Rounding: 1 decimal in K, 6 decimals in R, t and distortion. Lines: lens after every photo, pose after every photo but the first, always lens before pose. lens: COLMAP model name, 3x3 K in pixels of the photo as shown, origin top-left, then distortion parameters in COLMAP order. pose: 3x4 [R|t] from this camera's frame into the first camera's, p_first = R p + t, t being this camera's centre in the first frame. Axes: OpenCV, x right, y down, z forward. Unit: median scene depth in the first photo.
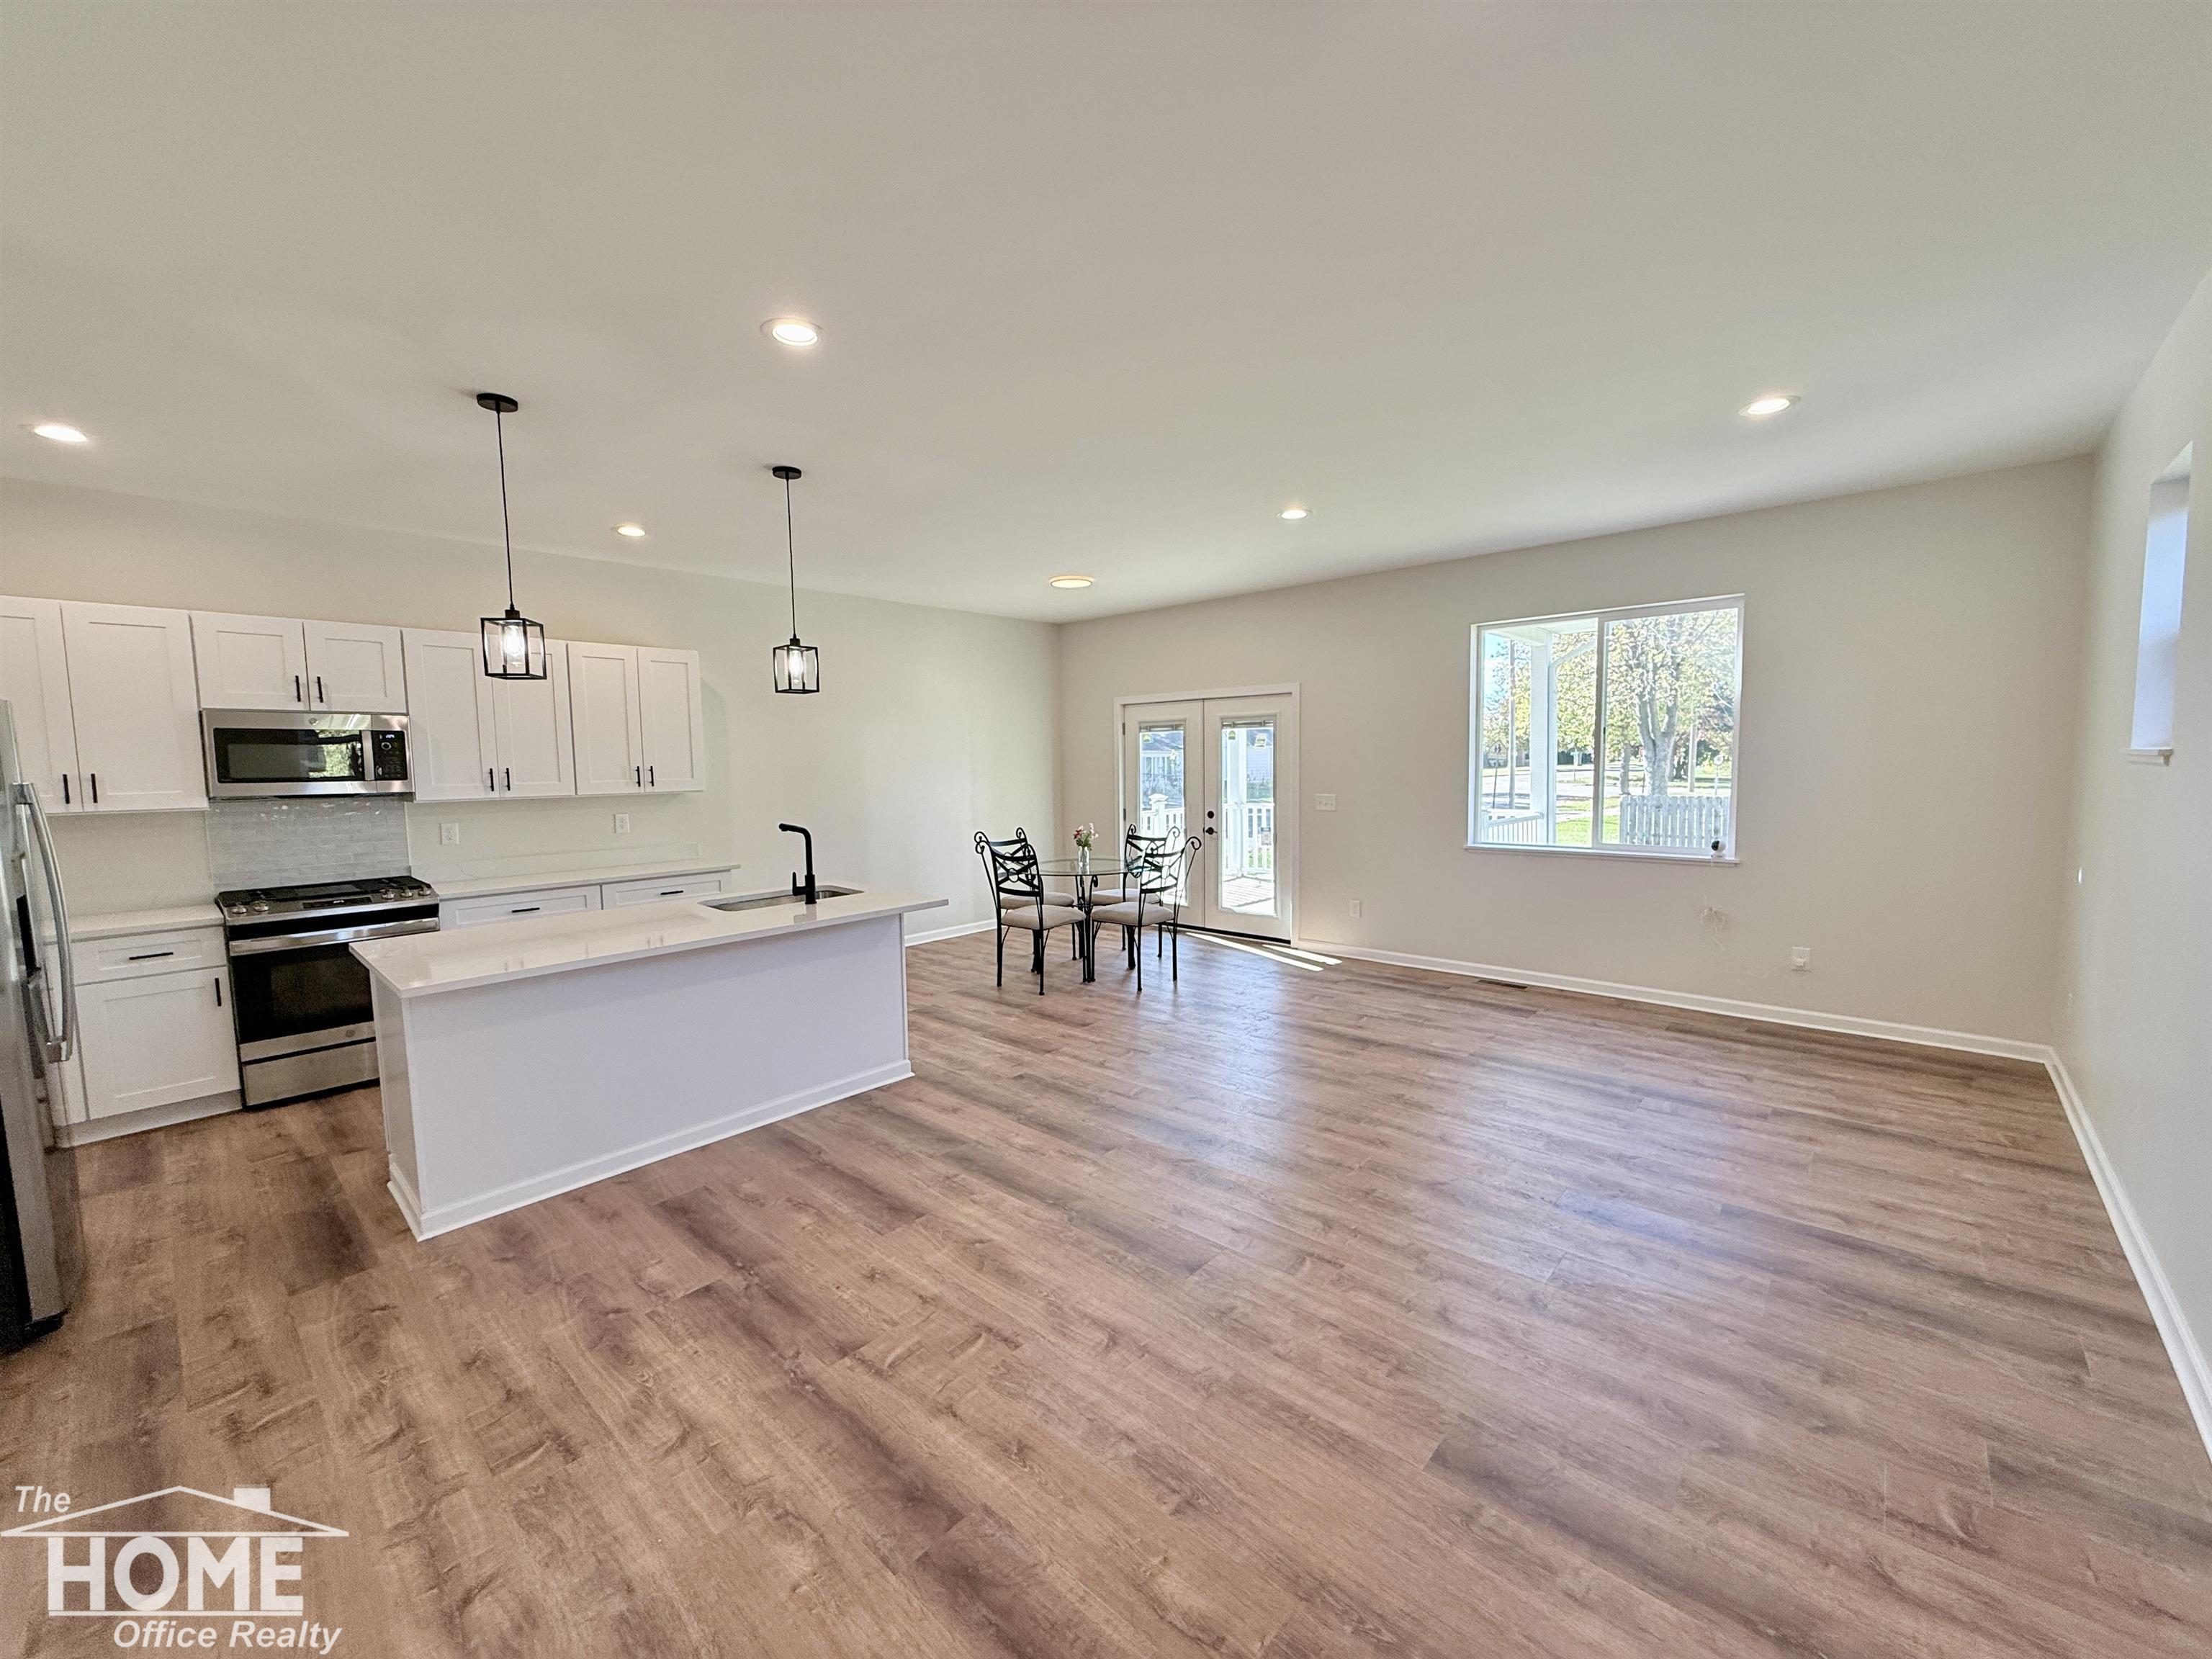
lens RADIAL K [[878.4, 0, 1106.8], [0, 878.4, 830.8], [0, 0, 1]] dist [-0.000298, -0.000358]
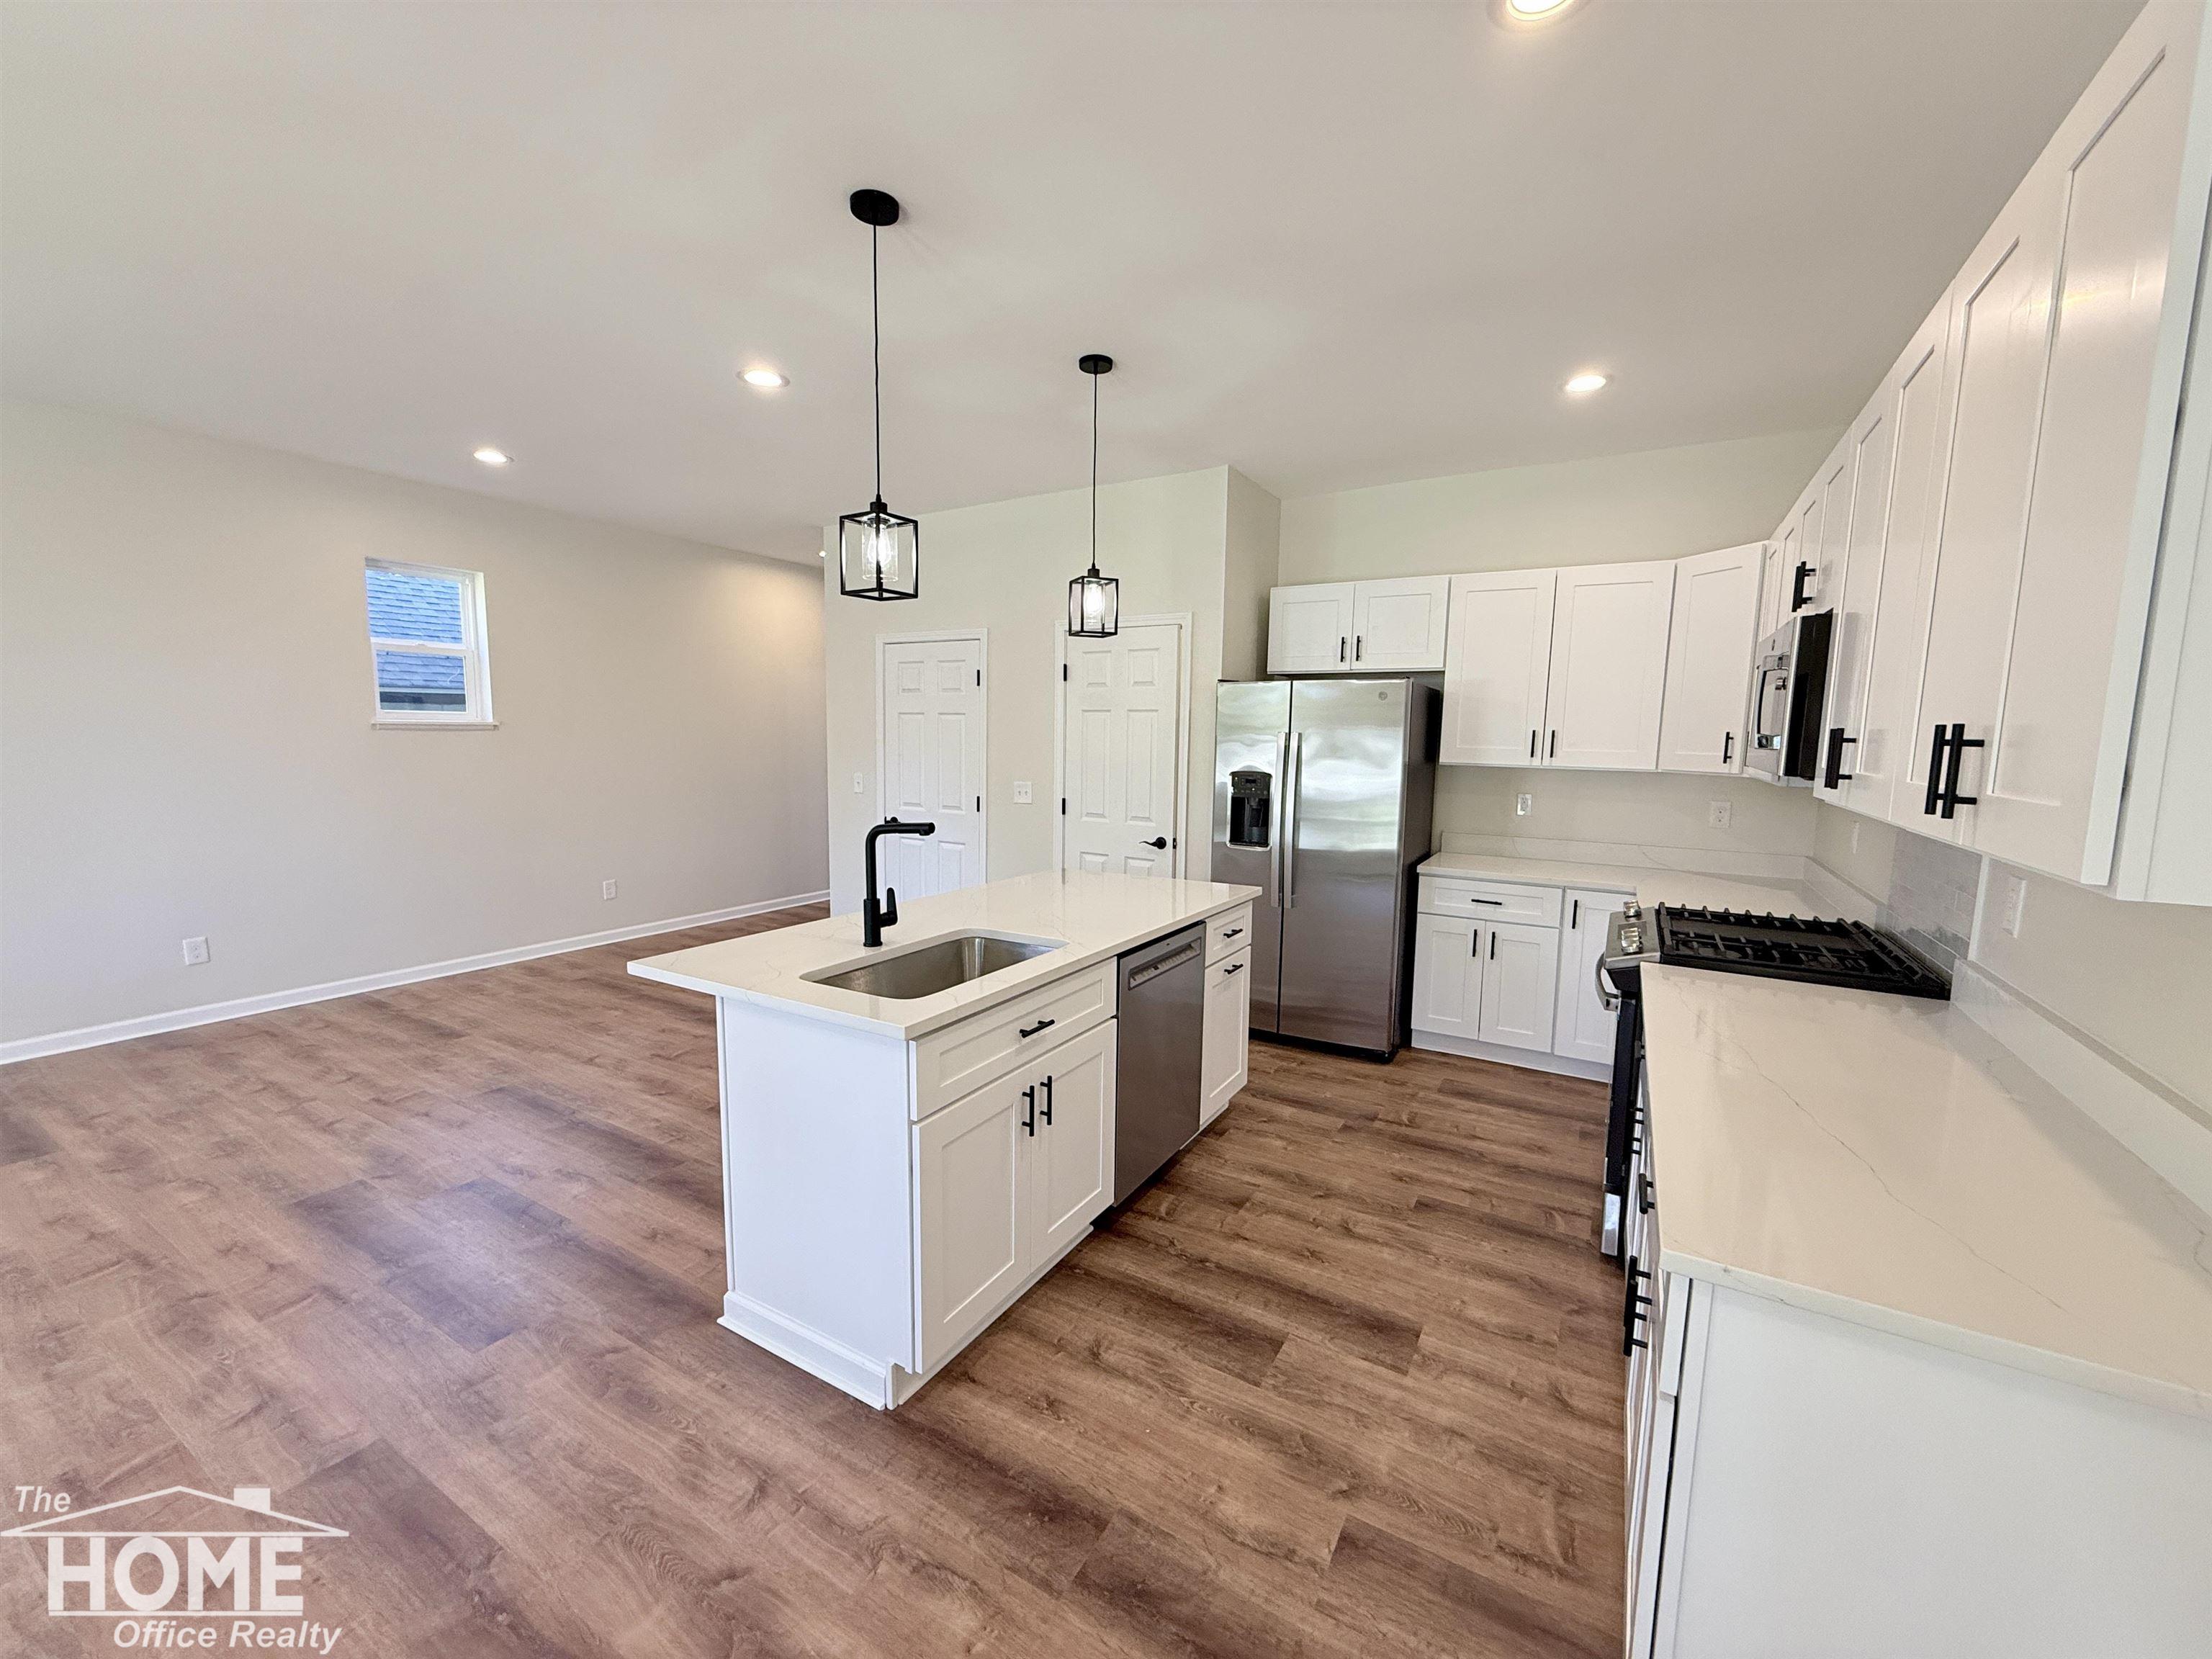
lens RADIAL K [[882.6, 0, 1106.0], [0, 882.6, 829.5], [0, 0, 1]] dist [-0.001803, -0.000385]
pose [[-0.979368, 0.022651, -0.200813, -0.527909], [-0.016601, 0.981322, 0.191655, -0.166781], [0.201404, 0.191034, -0.960699, 2.284771]]
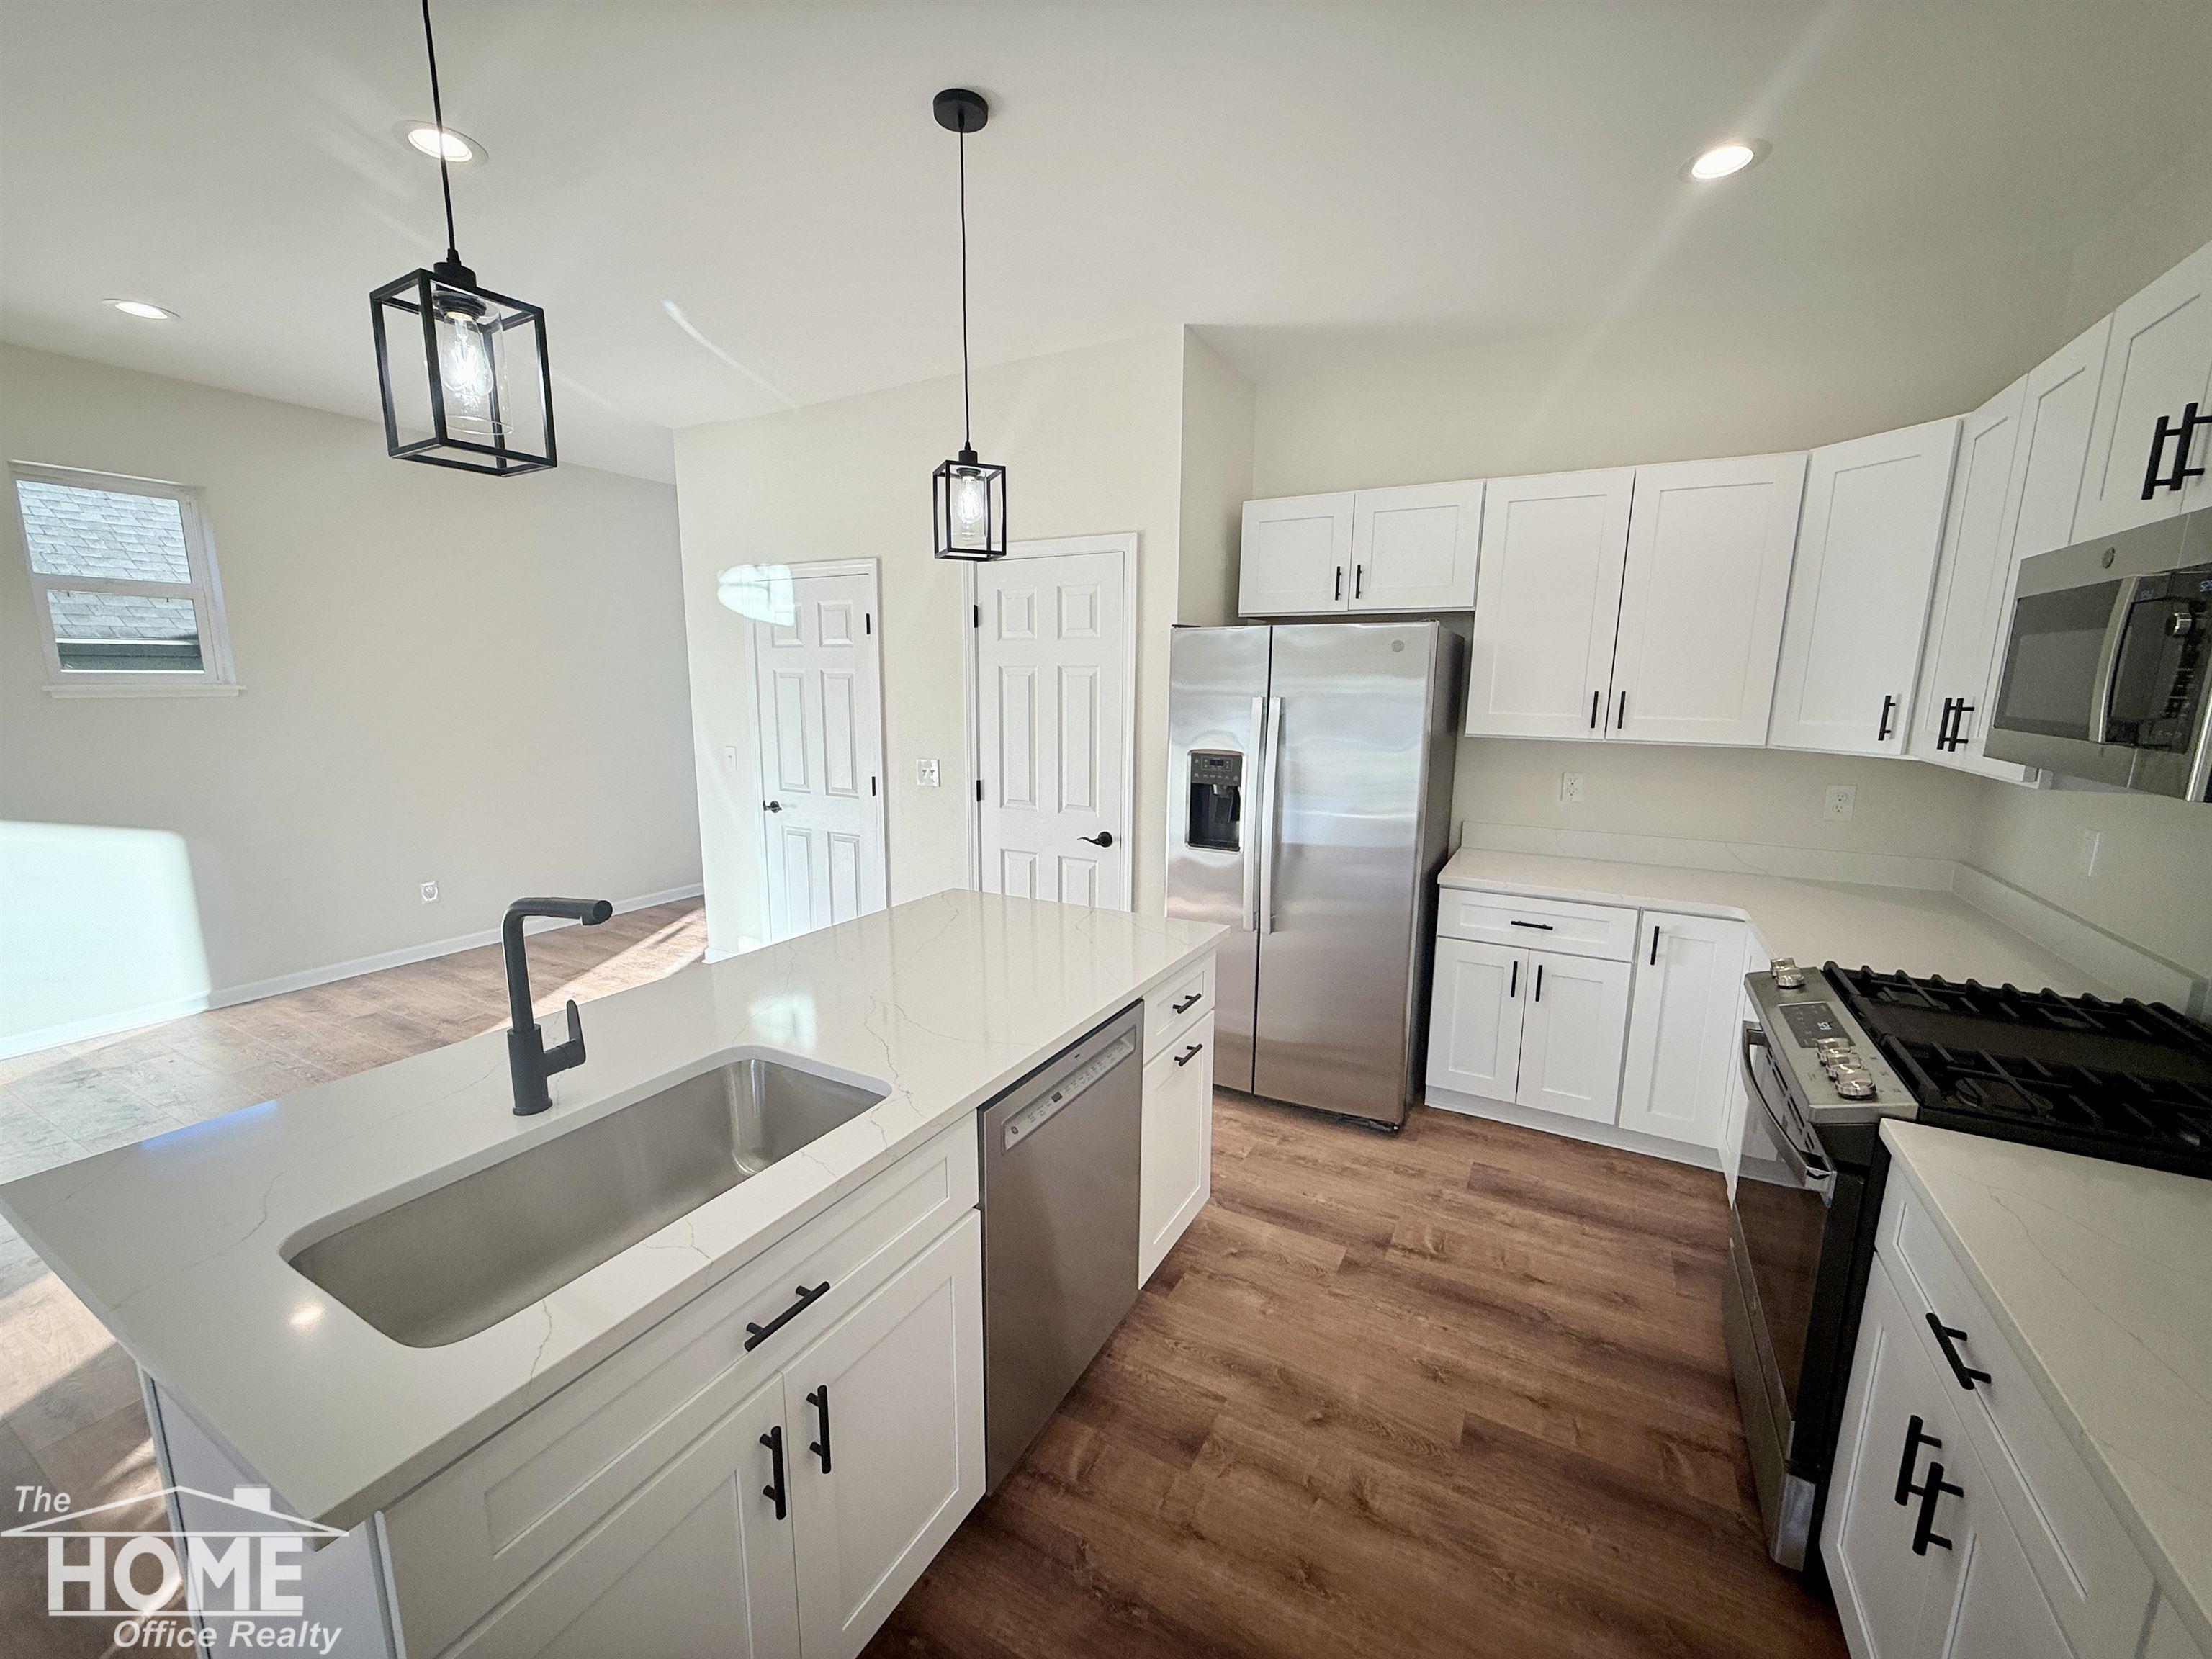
lens RADIAL K [[878.4, 0, 1106.8], [0, 878.4, 830.8], [0, 0, 1]] dist [-0.000298, -0.000358]
pose [[-0.972926, 0.046359, -0.226420, -0.682854], [-0.012353, 0.967845, 0.251244, -0.157765], [0.230787, 0.247238, -0.941069, 1.909267]]
